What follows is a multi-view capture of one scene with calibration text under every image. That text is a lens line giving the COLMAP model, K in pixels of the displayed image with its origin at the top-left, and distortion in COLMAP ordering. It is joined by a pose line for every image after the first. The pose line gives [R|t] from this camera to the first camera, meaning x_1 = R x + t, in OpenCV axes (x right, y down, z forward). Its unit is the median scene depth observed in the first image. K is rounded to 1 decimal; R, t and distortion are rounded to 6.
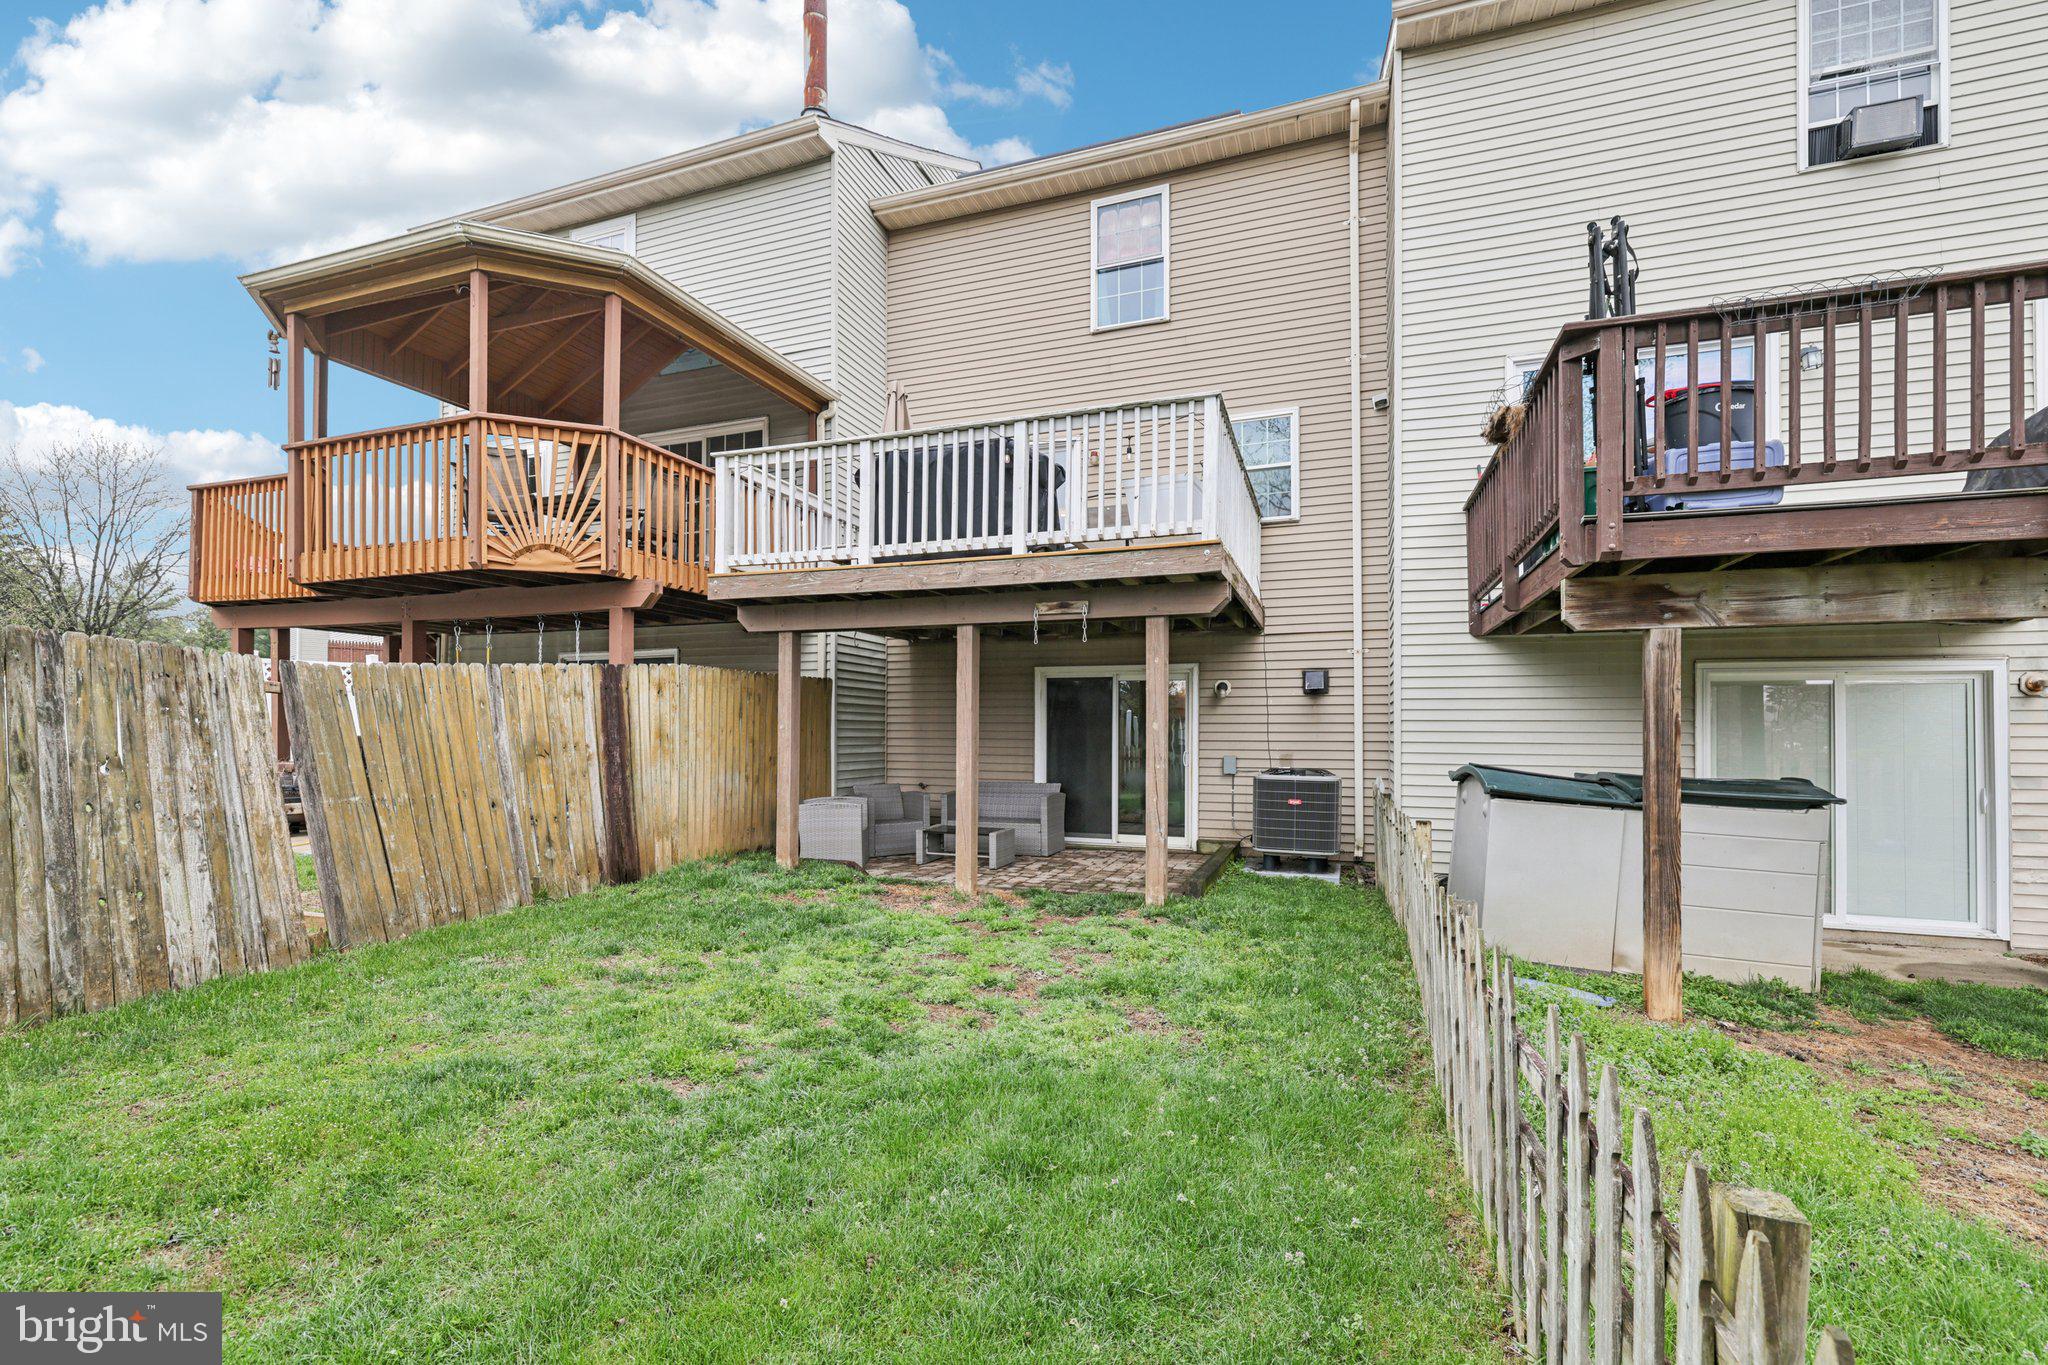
lens RADIAL K [[873.4, 0, 1020.2], [0, 873.4, 732.5], [0, 0, 1]] dist [-0.000758, 0.000135]
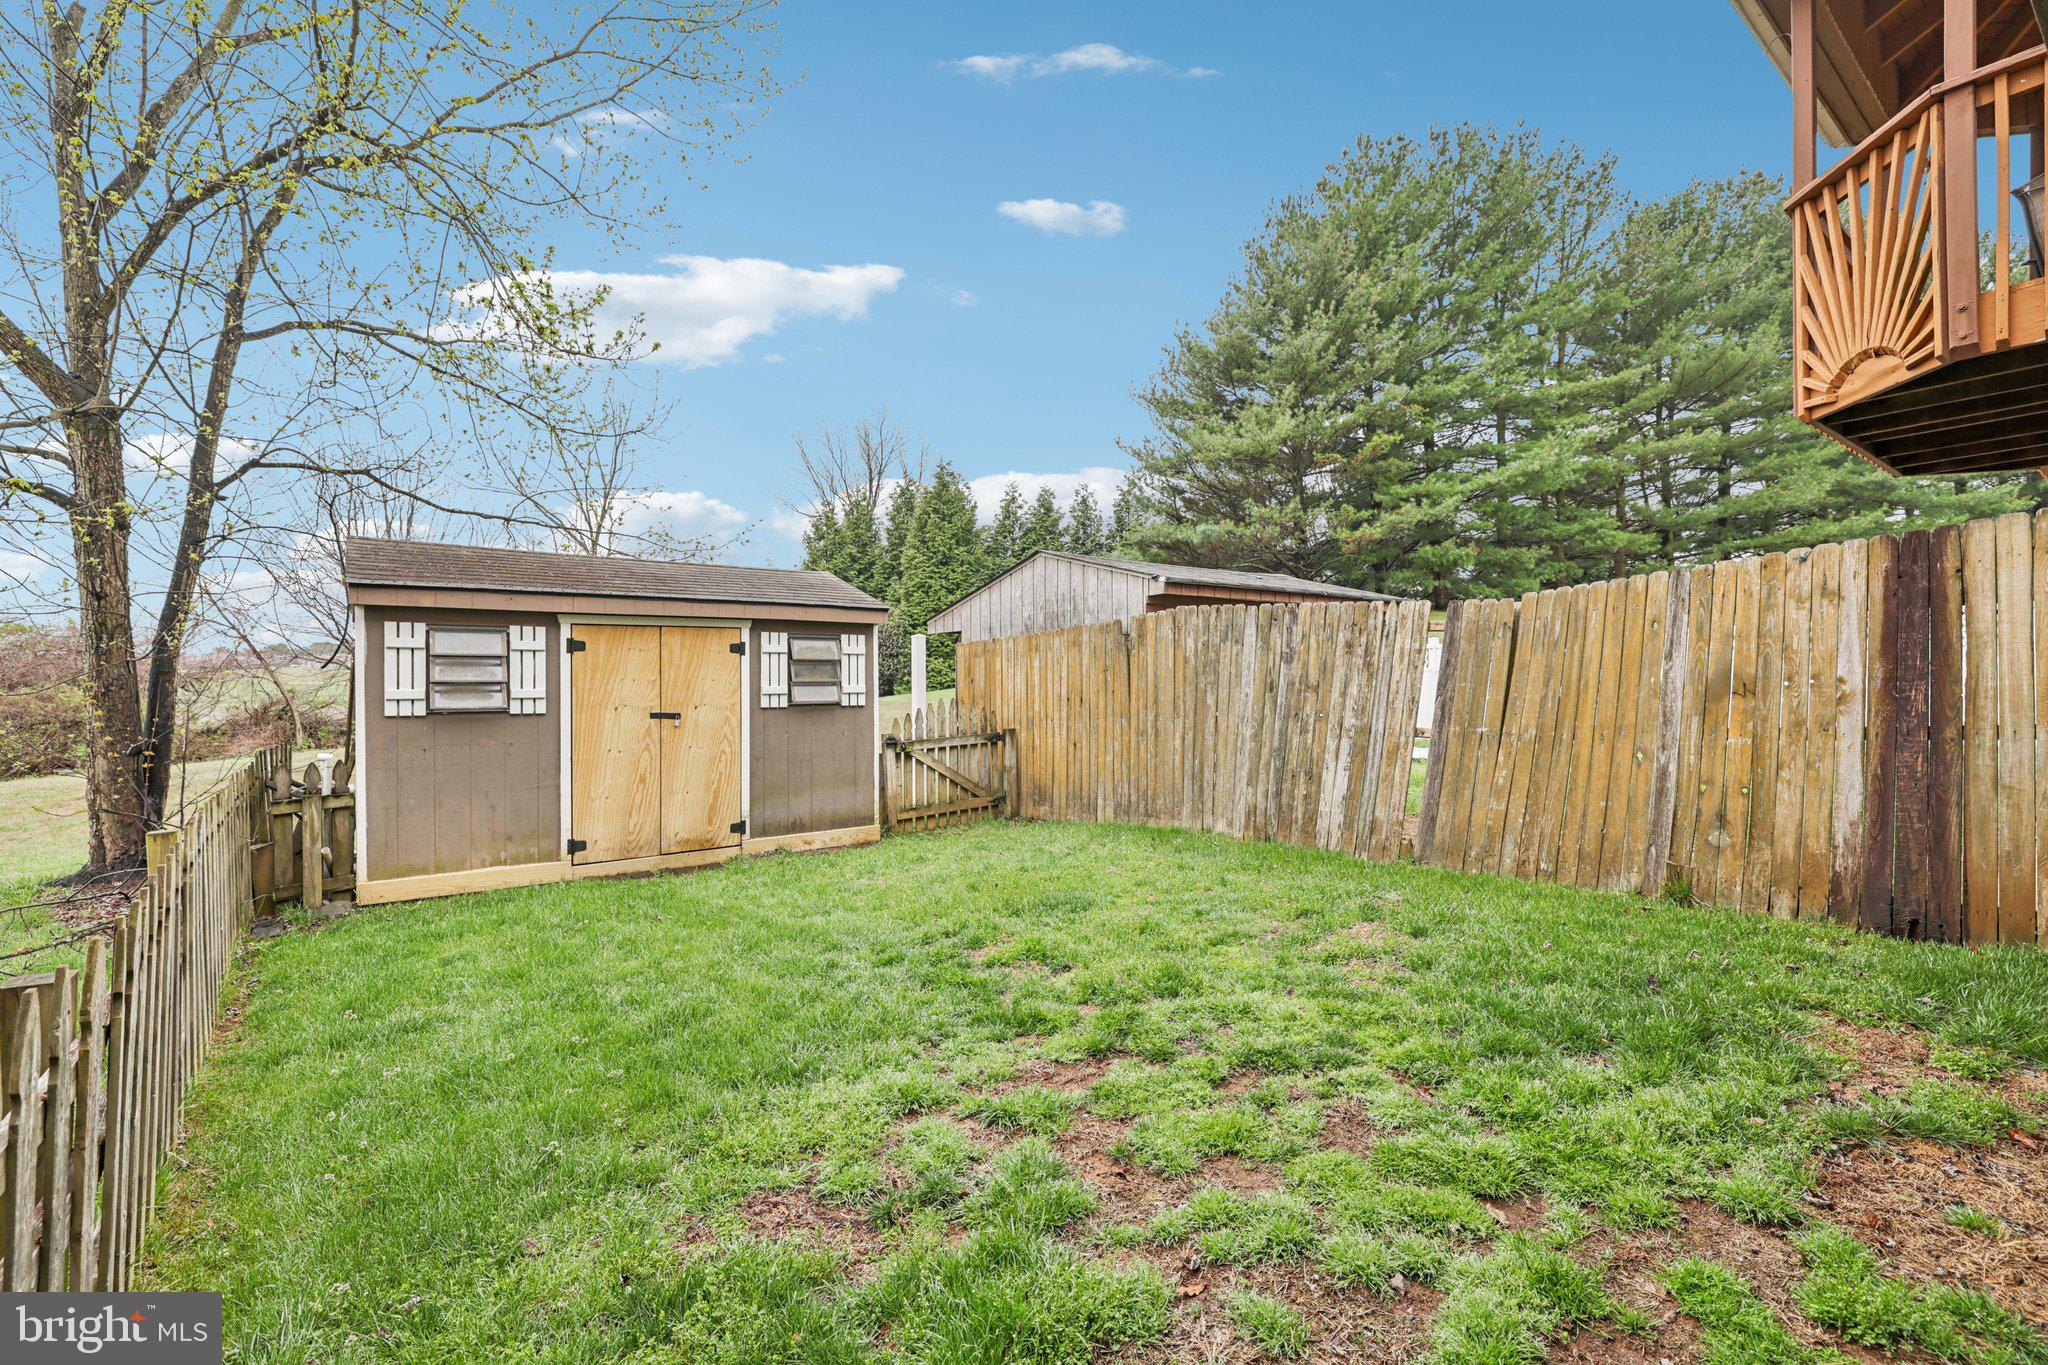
lens RADIAL K [[893.0, 0, 1018.0], [0, 893.0, 683.4], [0, 0, 1]] dist [-0.000369, 0.000132]
pose [[-0.549284, 0.004155, -0.835625, 0.309735], [0.006429, 0.999979, 0.000746, 0.013628], [0.835611, -0.004962, -0.549299, 0.852143]]
